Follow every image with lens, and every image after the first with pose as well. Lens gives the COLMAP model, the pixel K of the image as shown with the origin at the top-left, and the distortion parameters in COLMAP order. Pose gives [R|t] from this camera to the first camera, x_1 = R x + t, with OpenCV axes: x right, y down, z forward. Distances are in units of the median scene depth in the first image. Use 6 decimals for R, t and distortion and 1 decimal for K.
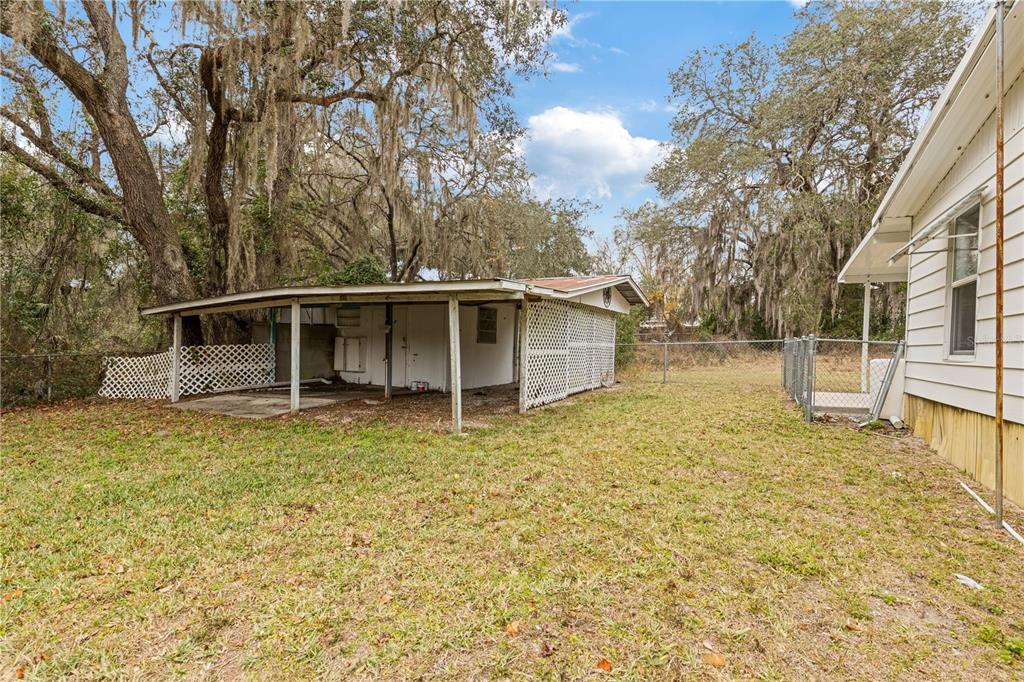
lens RADIAL K [[466.2, 0, 511.9], [0, 466.2, 350.6], [0, 0, 1]] dist [0.005904, 0.000195]
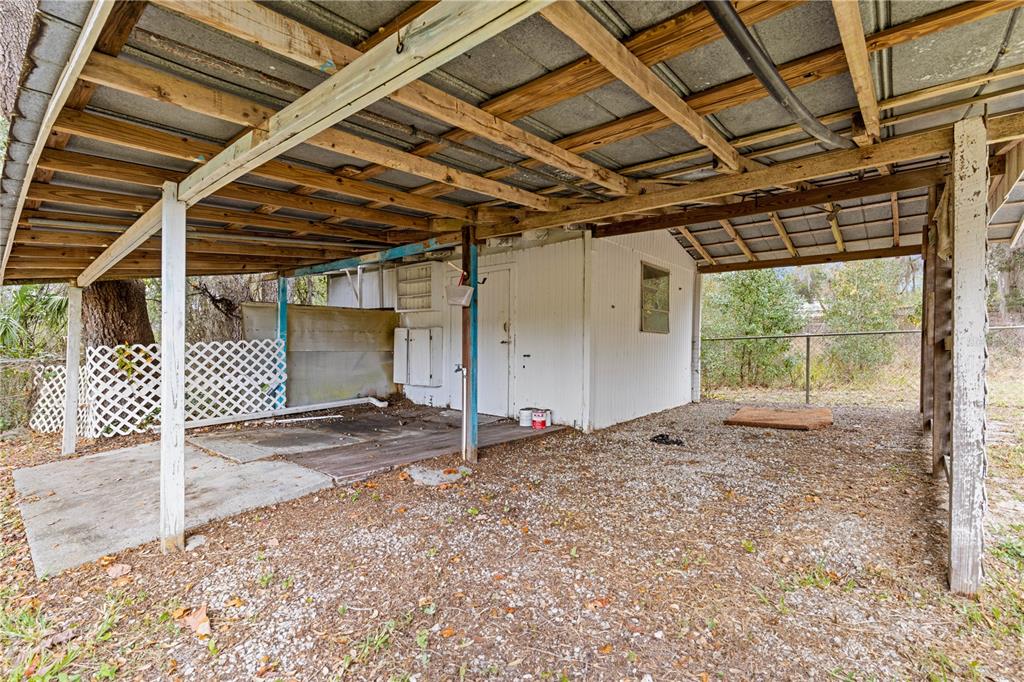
lens RADIAL K [[466.2, 0, 511.9], [0, 466.2, 350.6], [0, 0, 1]] dist [0.005904, 0.000195]
pose [[0.977283, -0.014572, -0.211436, -0.119957], [0.014545, 0.999893, -0.001687, 0.003610], [0.211438, -0.001427, 0.977390, 0.518461]]
